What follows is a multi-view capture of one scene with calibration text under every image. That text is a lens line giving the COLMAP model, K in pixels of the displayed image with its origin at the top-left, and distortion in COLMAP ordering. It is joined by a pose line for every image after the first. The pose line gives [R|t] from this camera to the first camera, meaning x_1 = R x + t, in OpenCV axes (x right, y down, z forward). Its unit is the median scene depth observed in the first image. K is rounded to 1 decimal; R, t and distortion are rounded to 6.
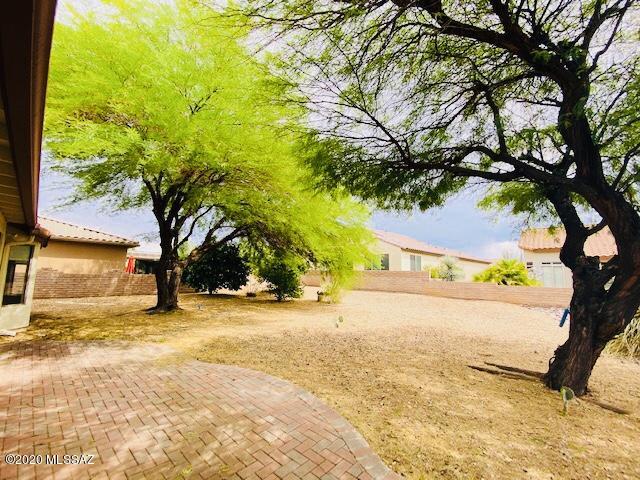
lens RADIAL K [[259.7, 0, 319.4], [0, 259.7, 240.0], [0, 0, 1]] dist [0.026495, -0.023388]
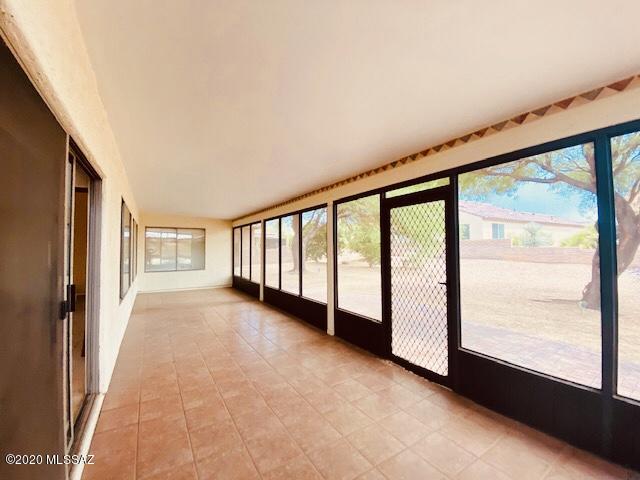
lens RADIAL K [[259.7, 0, 319.4], [0, 259.7, 240.0], [0, 0, 1]] dist [0.026495, -0.023388]
pose [[0.966502, -0.036974, -0.253981, -0.070599], [0.063237, 0.993368, 0.096030, -0.028771], [0.248746, -0.108874, 0.962430, -0.238945]]
